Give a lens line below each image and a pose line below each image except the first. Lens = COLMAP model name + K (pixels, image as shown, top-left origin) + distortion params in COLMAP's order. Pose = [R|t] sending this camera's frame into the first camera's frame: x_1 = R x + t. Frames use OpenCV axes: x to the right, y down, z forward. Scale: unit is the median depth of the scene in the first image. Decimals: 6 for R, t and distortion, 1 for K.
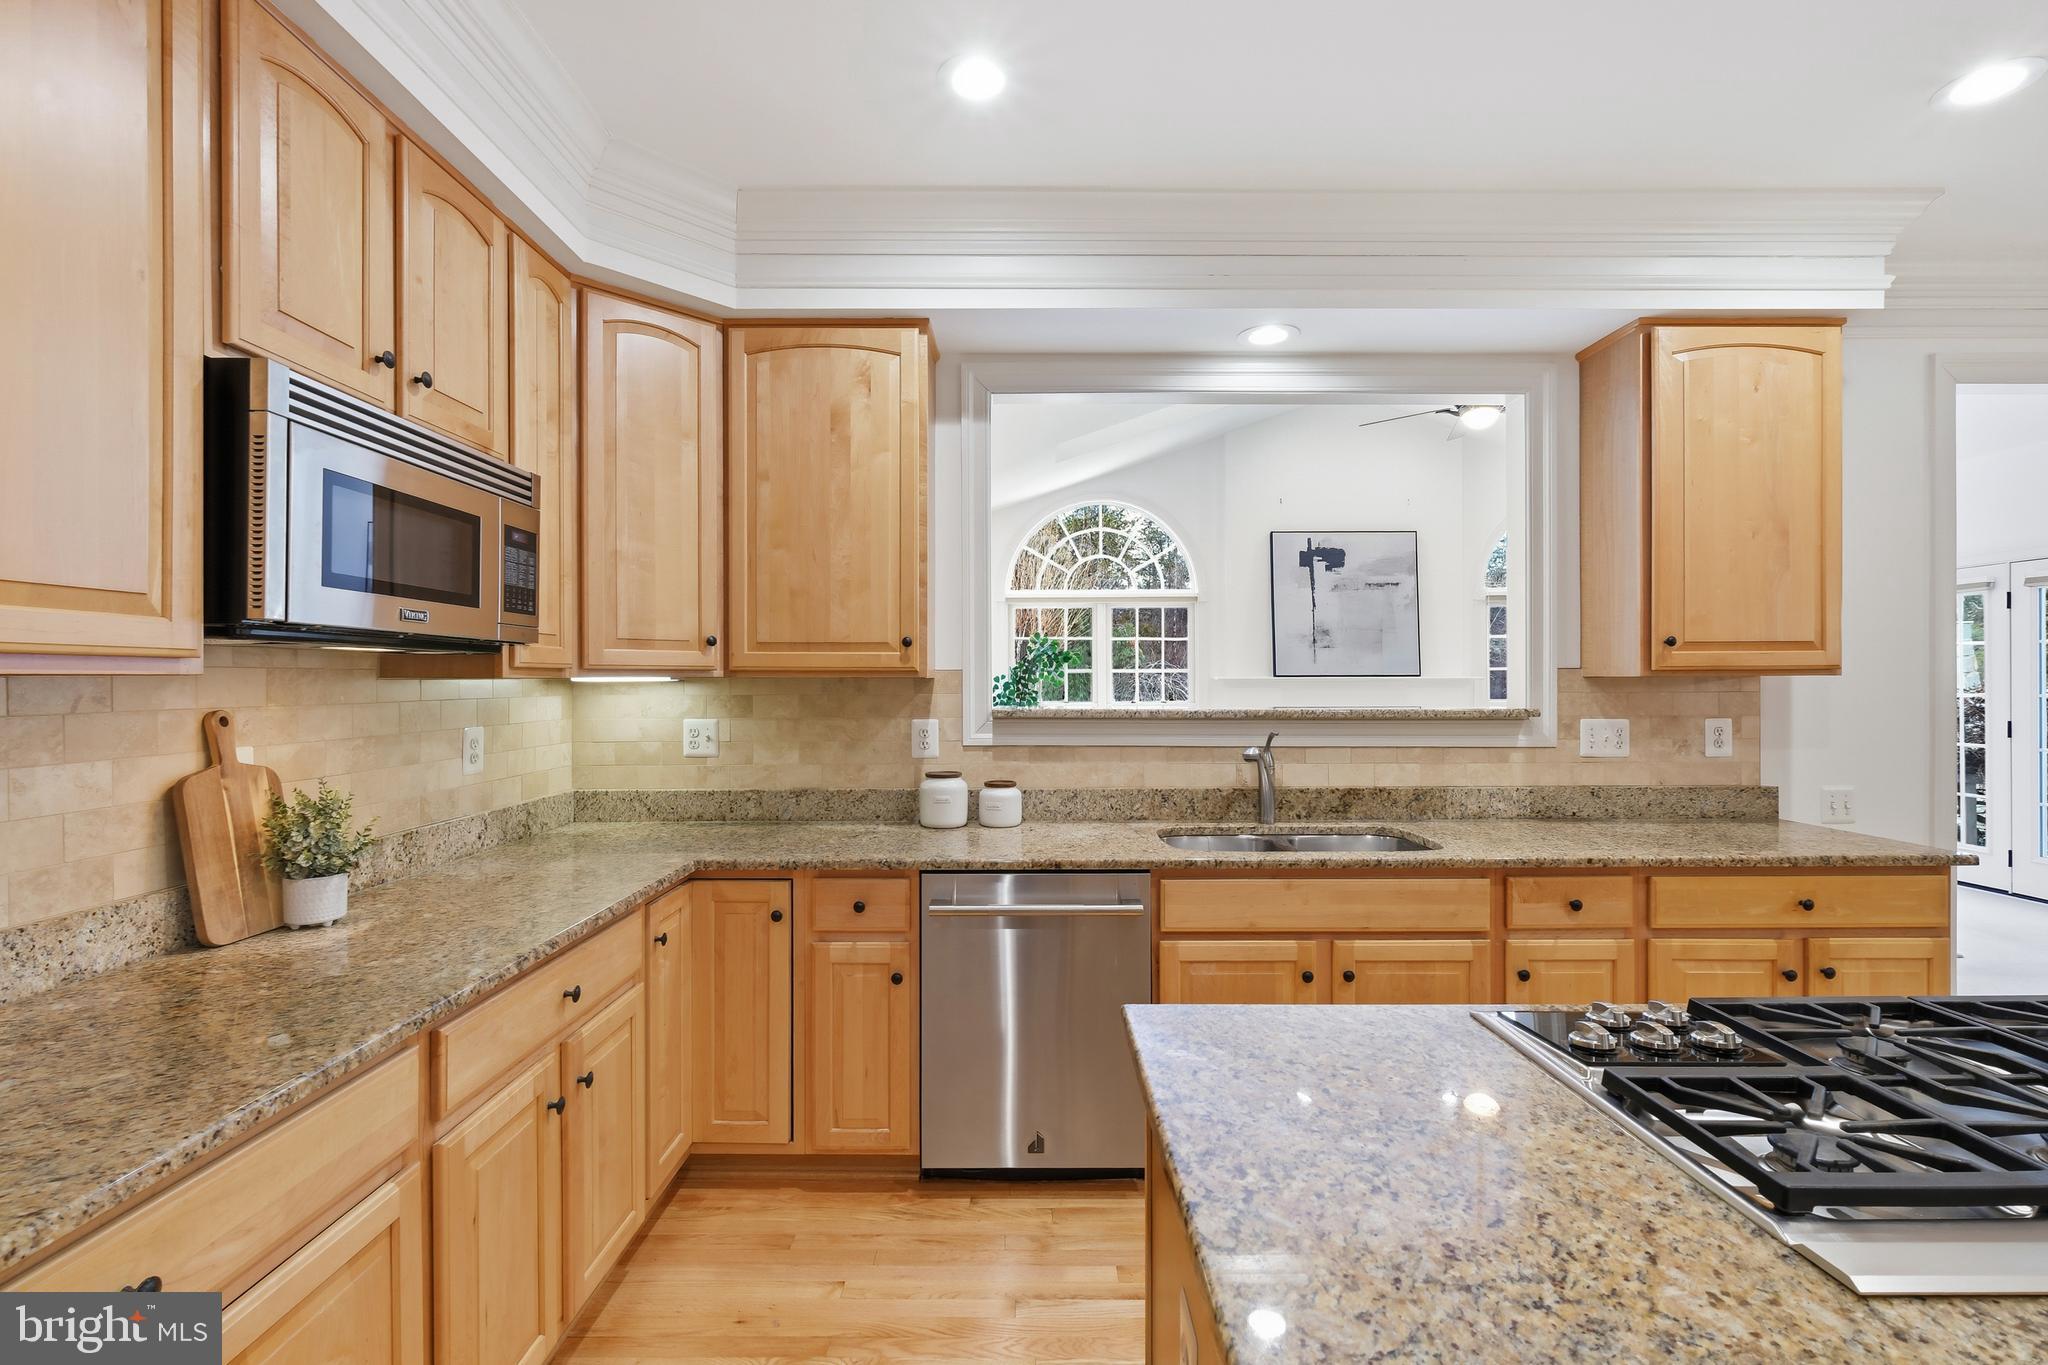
lens RADIAL K [[908.4, 0, 1017.7], [0, 908.4, 680.1], [0, 0, 1]] dist [-0.002406, -0.000768]
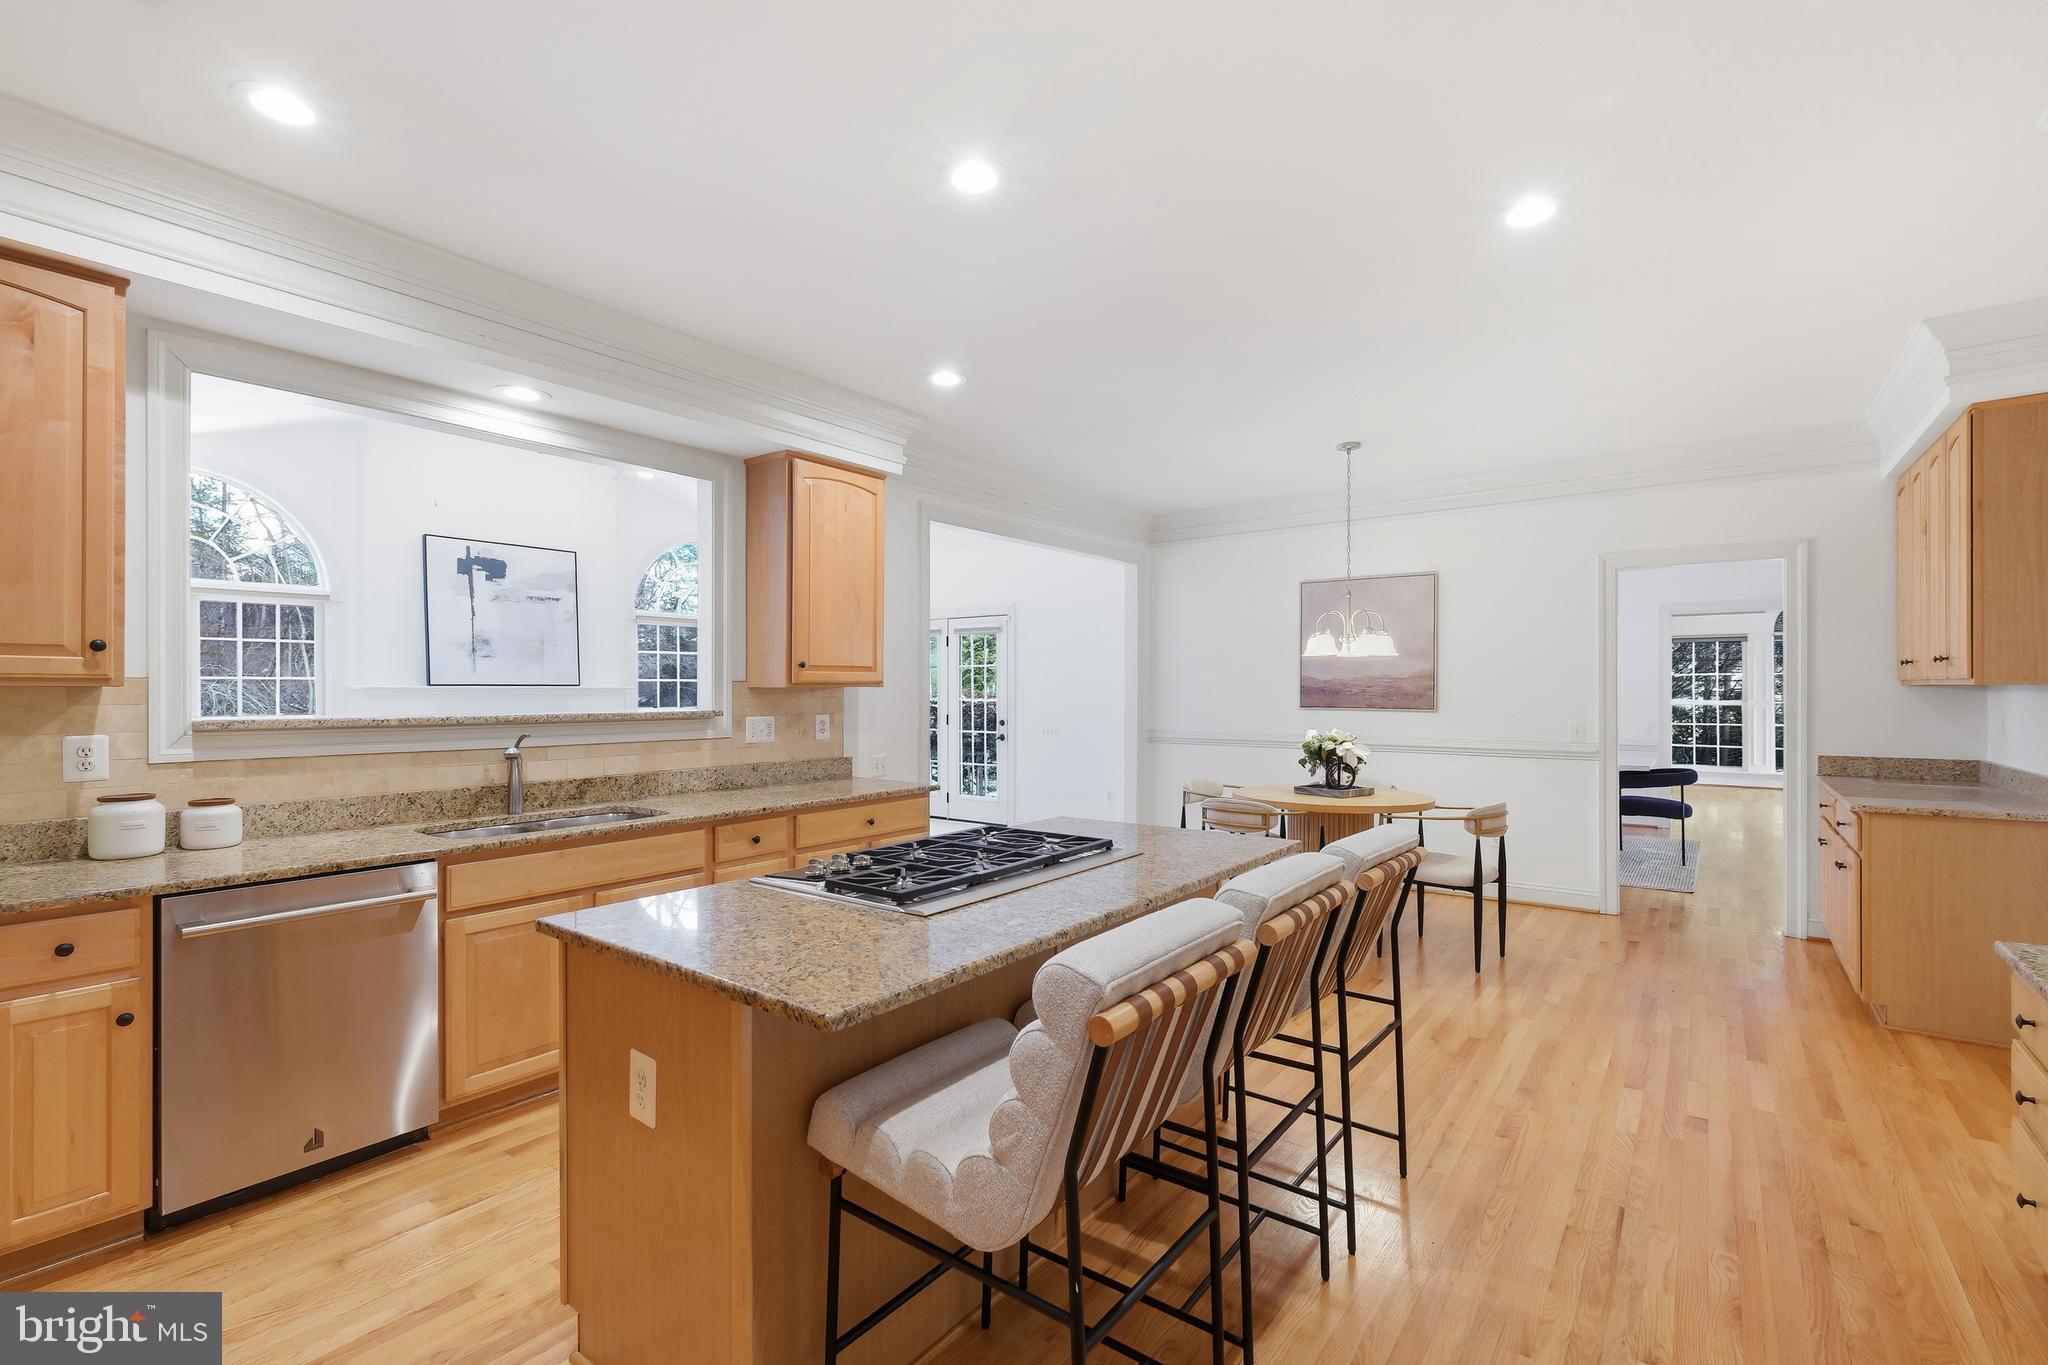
lens RADIAL K [[908.4, 0, 1017.7], [0, 908.4, 680.1], [0, 0, 1]] dist [-0.002406, -0.000768]
pose [[0.611415, 0.008902, 0.791260, -0.247884], [-0.001081, 0.999945, -0.010415, -0.000569], [-0.791309, 0.005513, 0.611391, -0.208156]]
